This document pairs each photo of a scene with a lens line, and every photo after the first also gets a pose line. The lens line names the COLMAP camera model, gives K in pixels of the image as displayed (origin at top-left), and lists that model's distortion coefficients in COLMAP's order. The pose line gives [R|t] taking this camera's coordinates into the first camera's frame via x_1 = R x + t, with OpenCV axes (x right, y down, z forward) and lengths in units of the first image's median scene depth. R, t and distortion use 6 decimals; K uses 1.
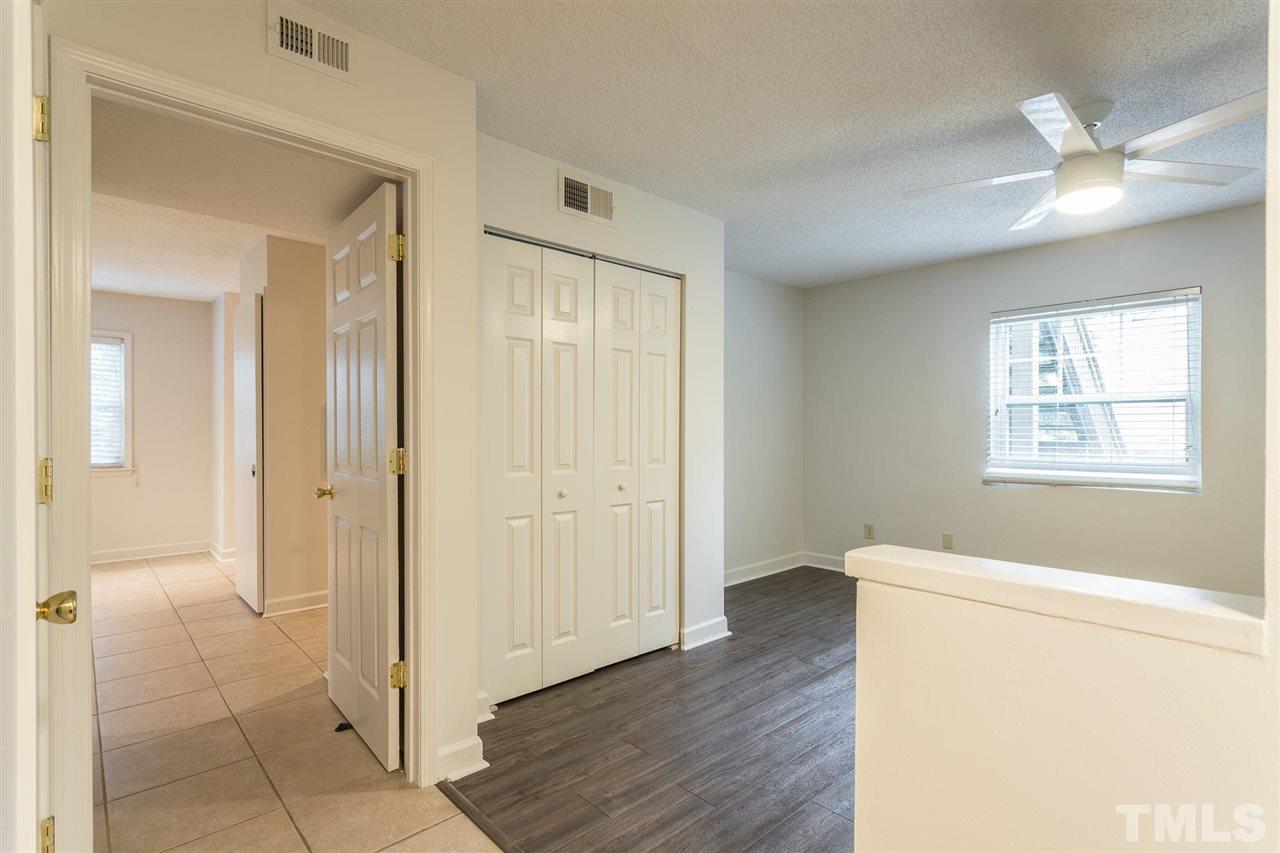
lens RADIAL K [[614.9, 0, 682.2], [0, 614.9, 426.4], [0, 0, 1]] dist [0.002122, 0.001129]
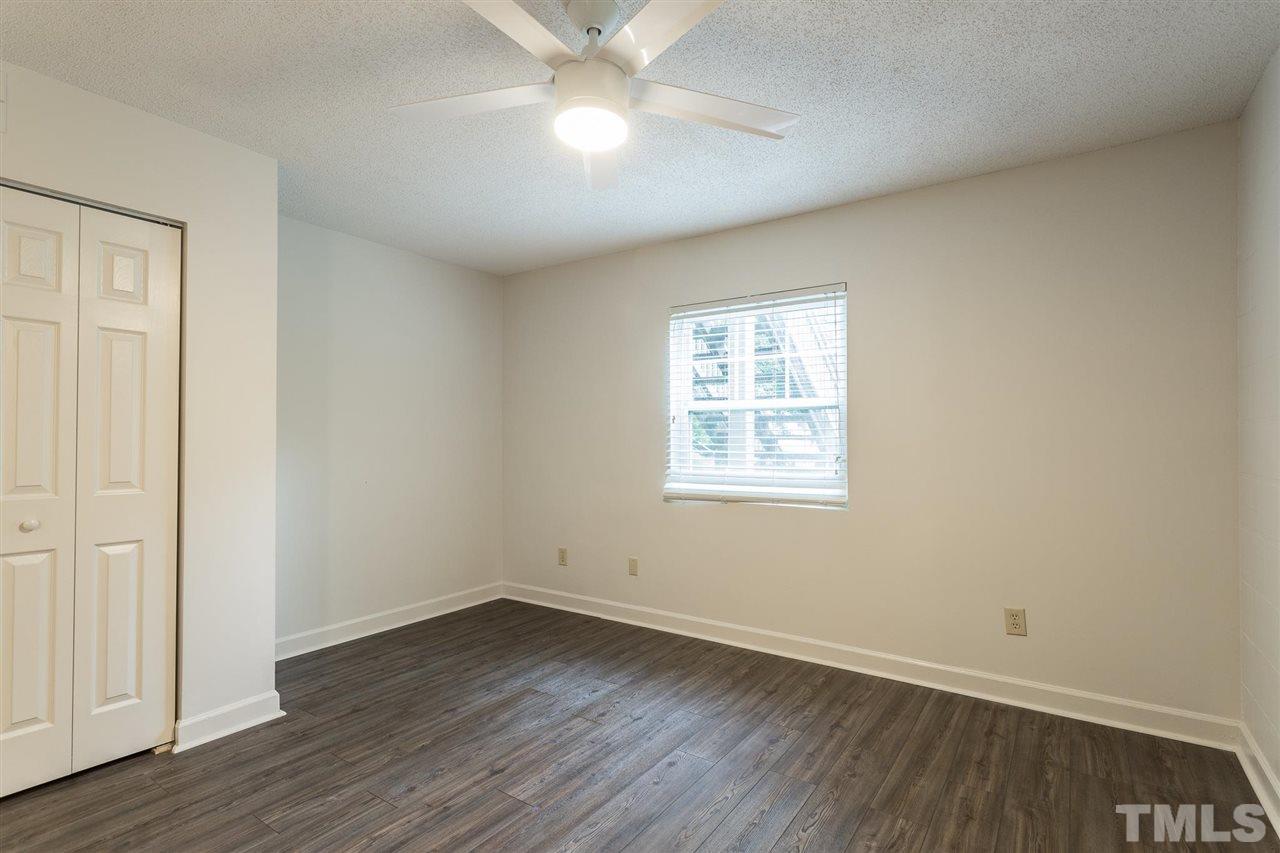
lens RADIAL K [[614.9, 0, 658.8], [0, 614.9, 432.4], [0, 0, 1]] dist [0.002122, 0.001129]
pose [[0.976108, 0.000542, 0.217284, 0.360852], [0.001816, 0.999942, -0.010652, 0.005333], [-0.217277, 0.010792, 0.976050, 0.171545]]
